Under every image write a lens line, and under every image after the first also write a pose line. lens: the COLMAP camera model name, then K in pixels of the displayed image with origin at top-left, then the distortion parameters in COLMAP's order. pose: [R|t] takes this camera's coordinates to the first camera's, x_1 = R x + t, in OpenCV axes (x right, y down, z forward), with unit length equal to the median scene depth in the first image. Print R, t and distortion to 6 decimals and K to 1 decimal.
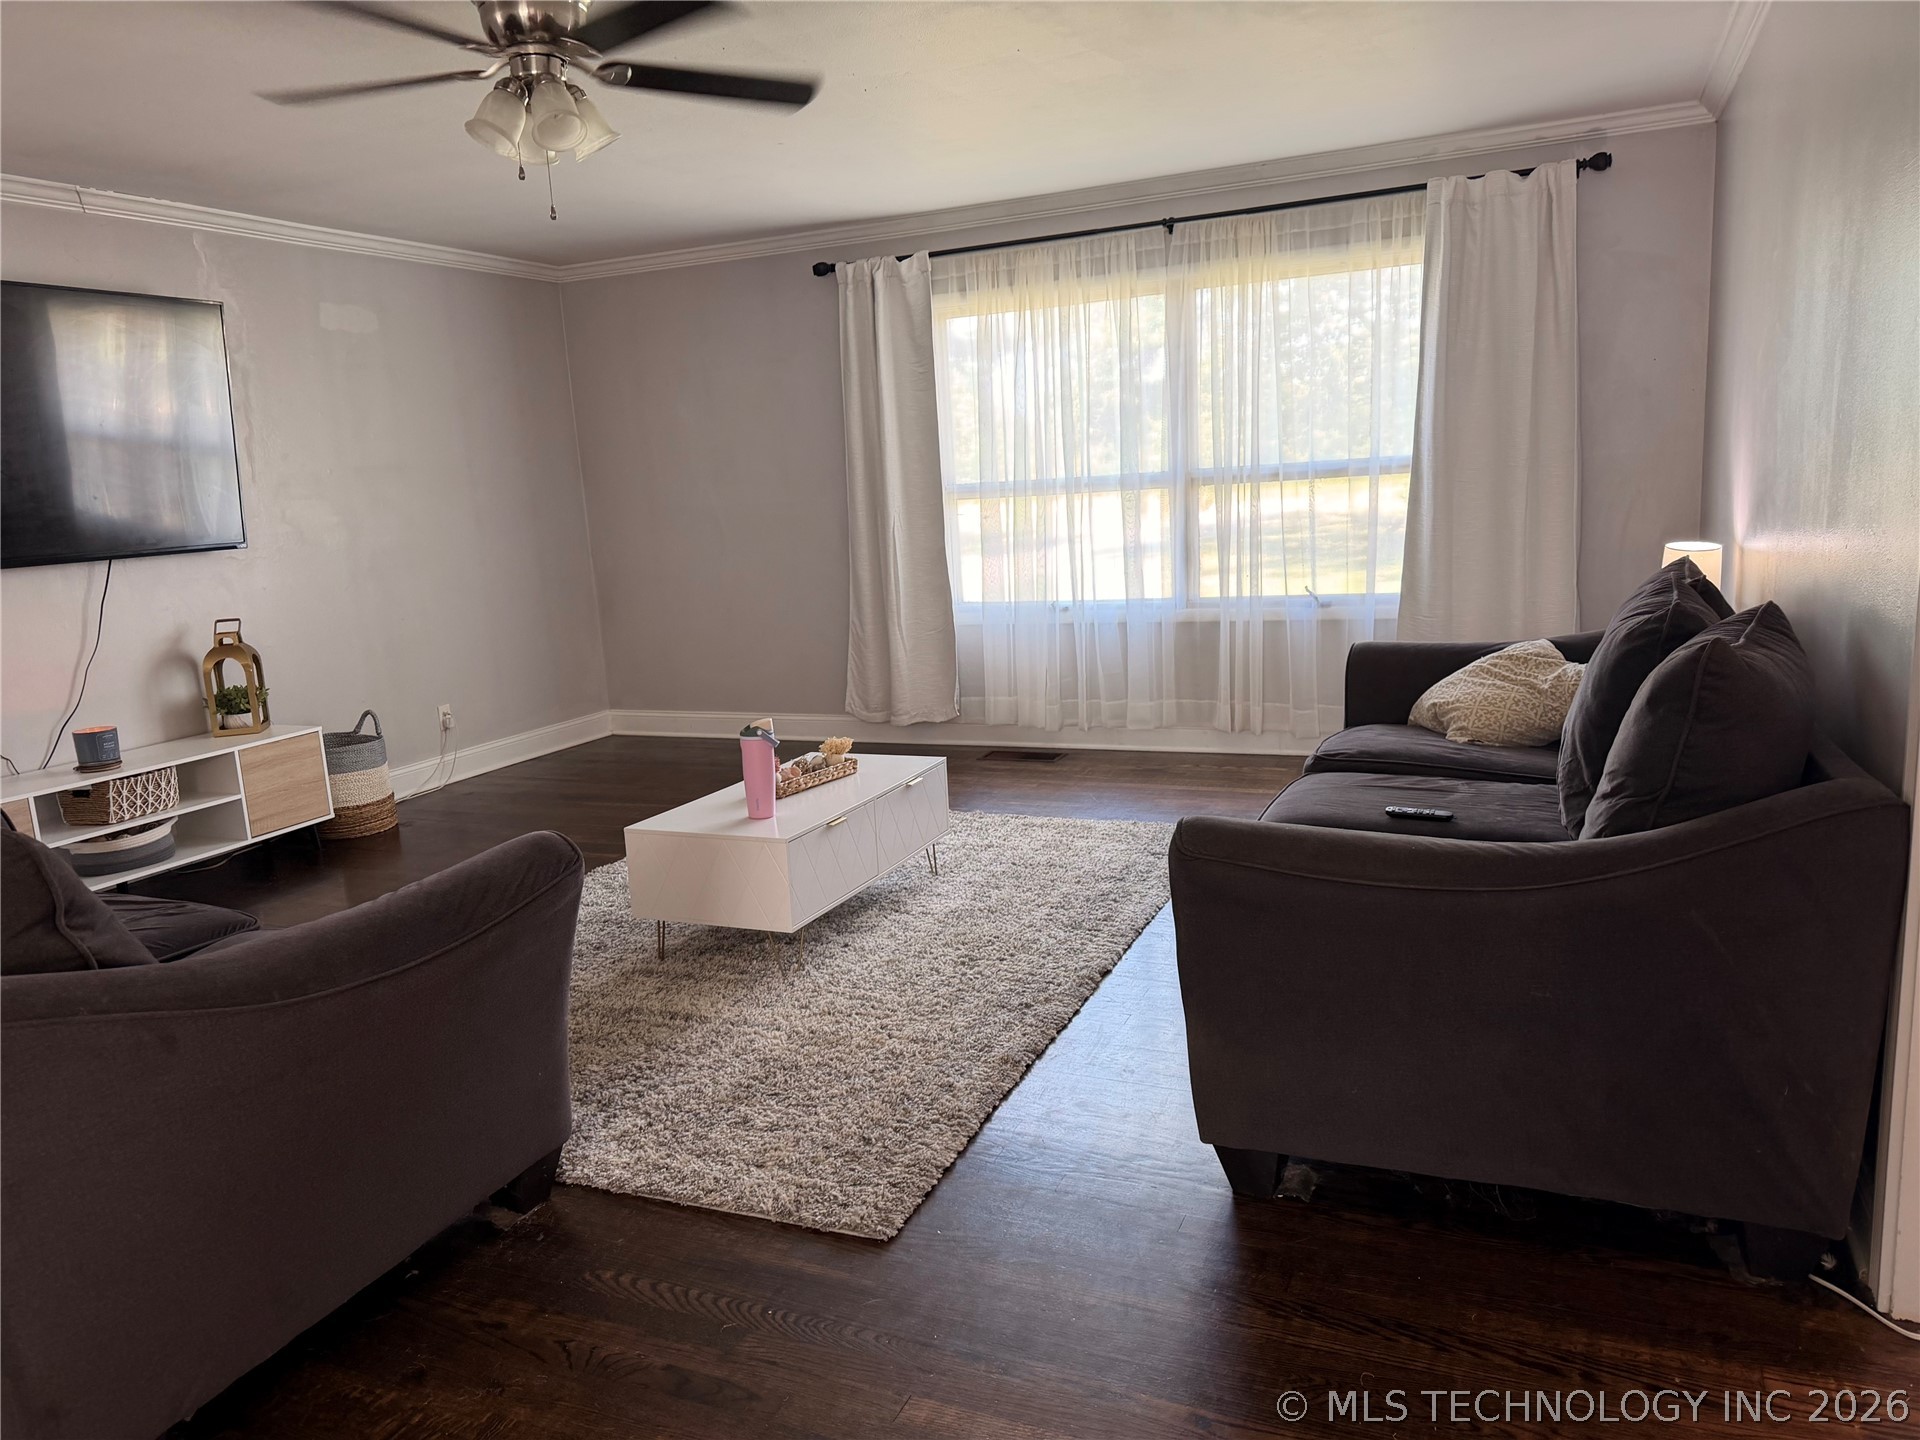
lens RADIAL K [[1344.9, 0, 963.5], [0, 1344.9, 724.2], [0, 0, 1]] dist [0.021523, -0.037376]
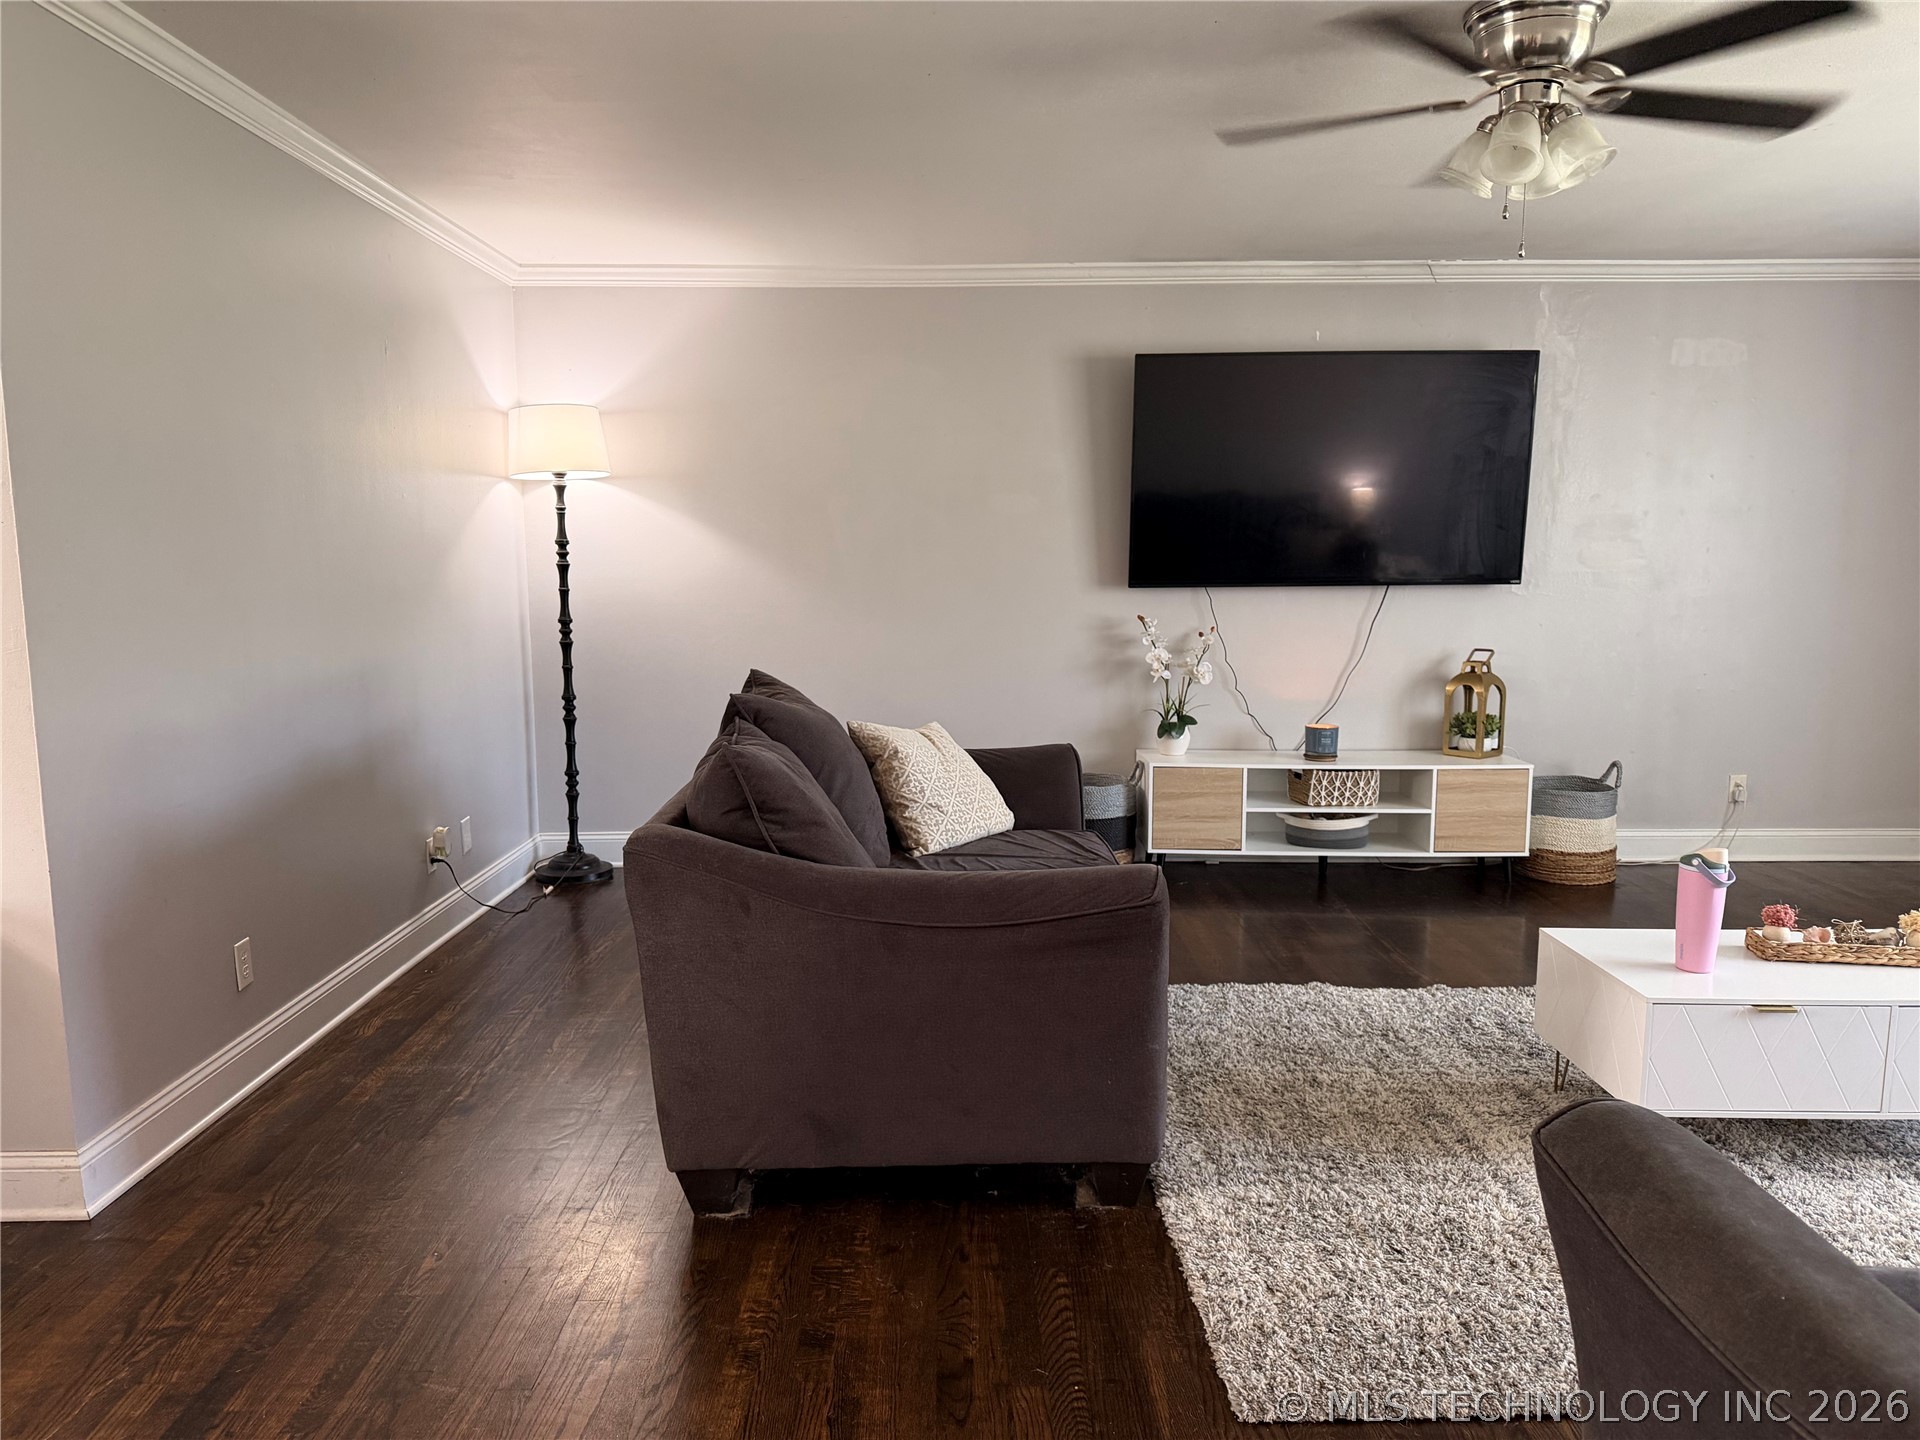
lens RADIAL K [[1348.8, 0, 951.8], [0, 1348.8, 728.6], [0, 0, 1]] dist [0.002026, -0.000673]
pose [[0.394264, 0.173416, -0.902487, 0.252118], [-0.187662, 0.976534, 0.105661, -0.048797], [0.899633, 0.127704, 0.417555, 0.179150]]
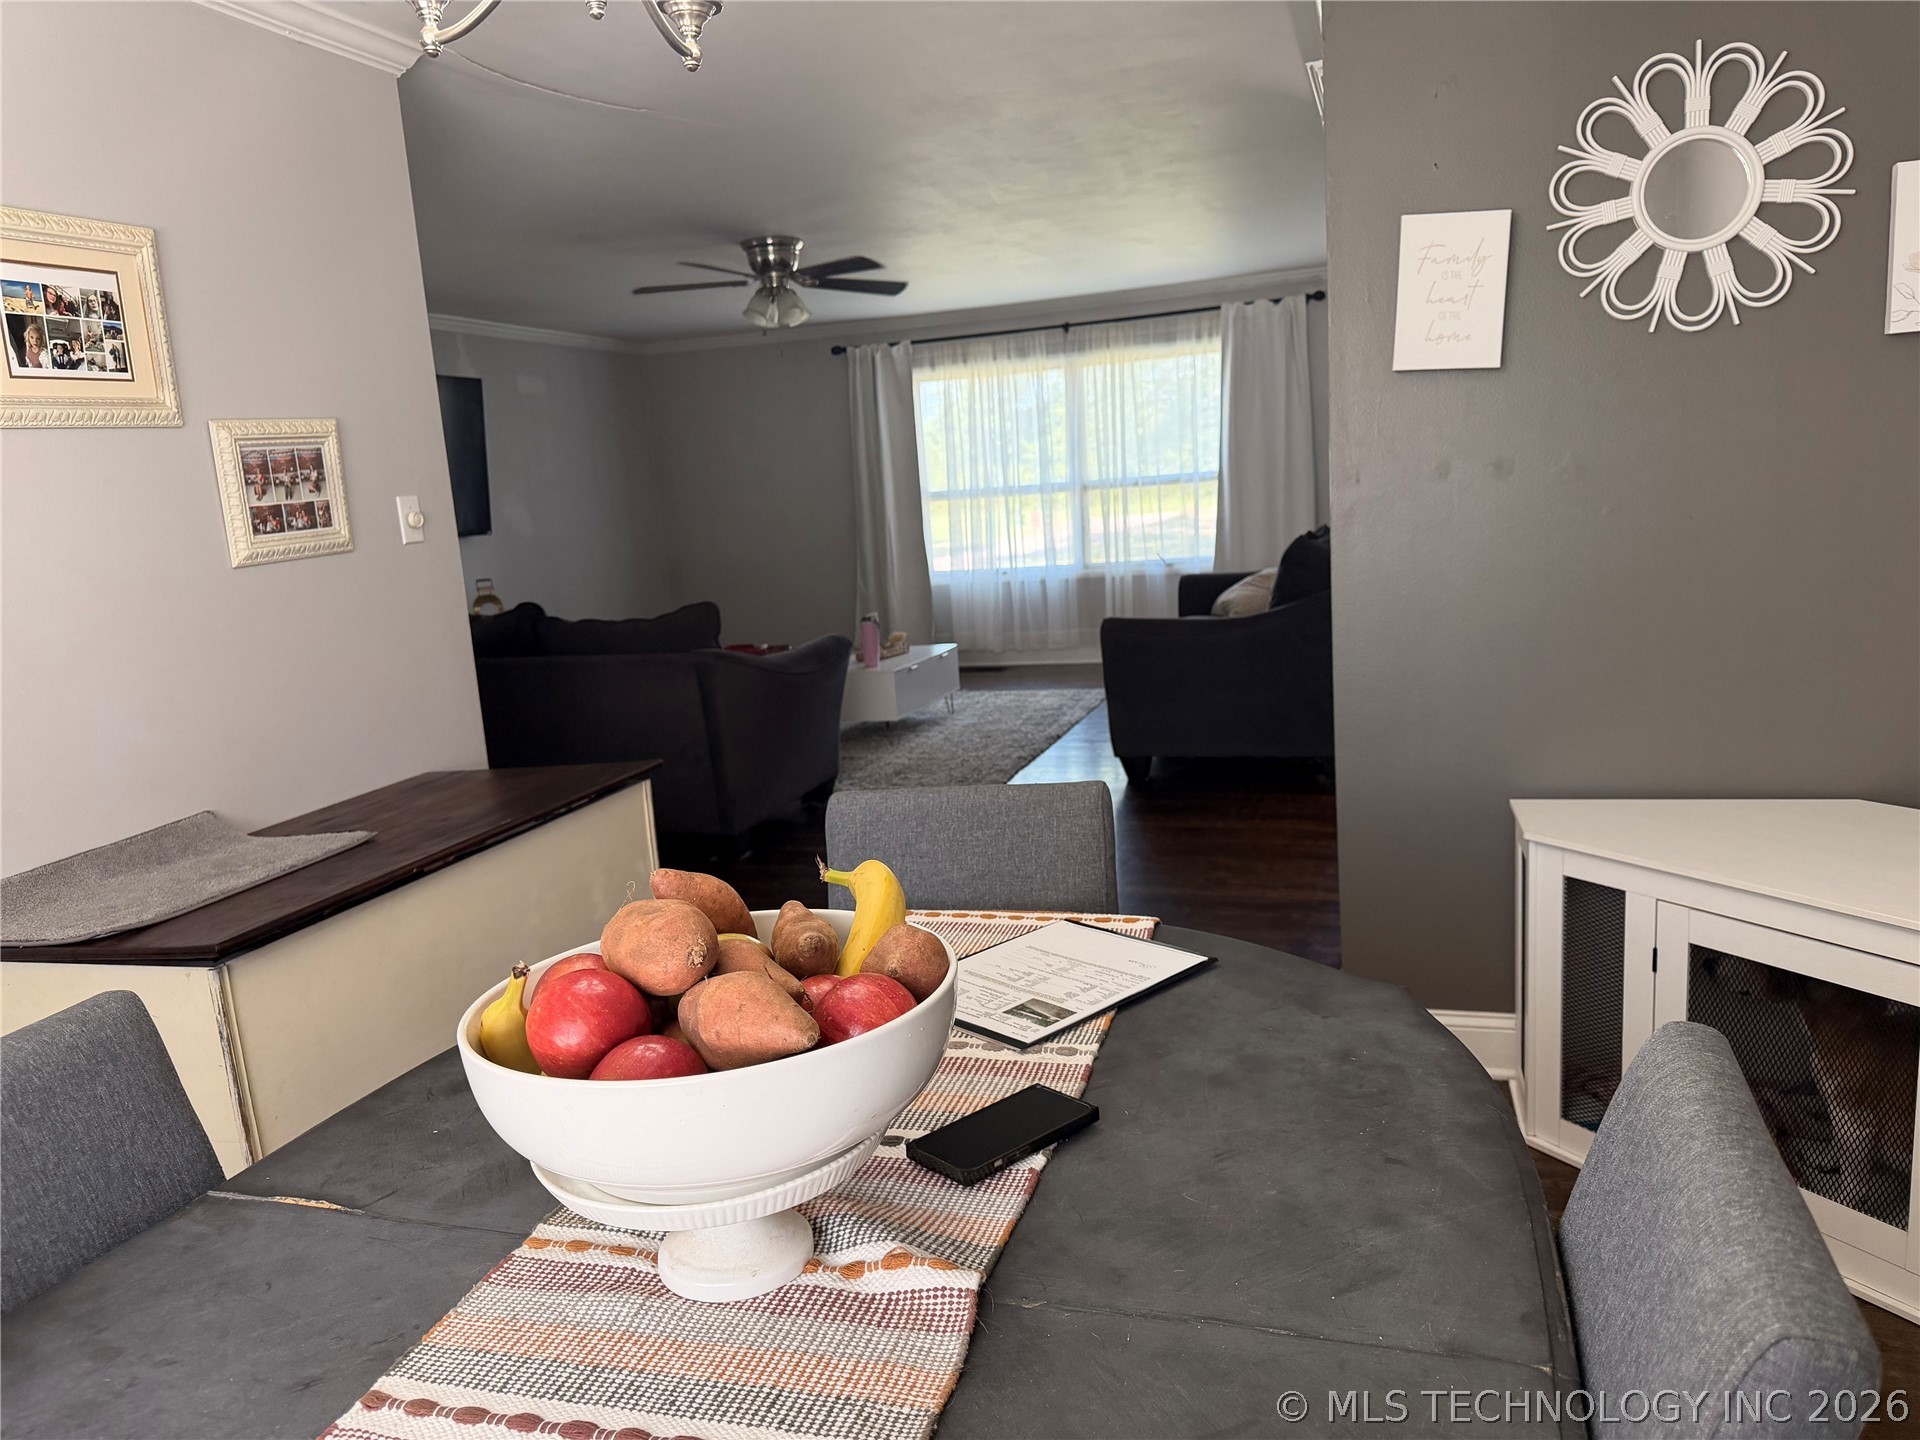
lens RADIAL K [[1373.6, 0, 997.7], [0, 1373.6, 721.1], [0, 0, 1]] dist [-0.001943, -0.000827]
pose [[0.992407, -0.028917, 0.119552, -0.143854], [0.031483, 0.999311, -0.019633, 0.131782], [-0.118901, 0.023248, 0.992634, -0.628371]]
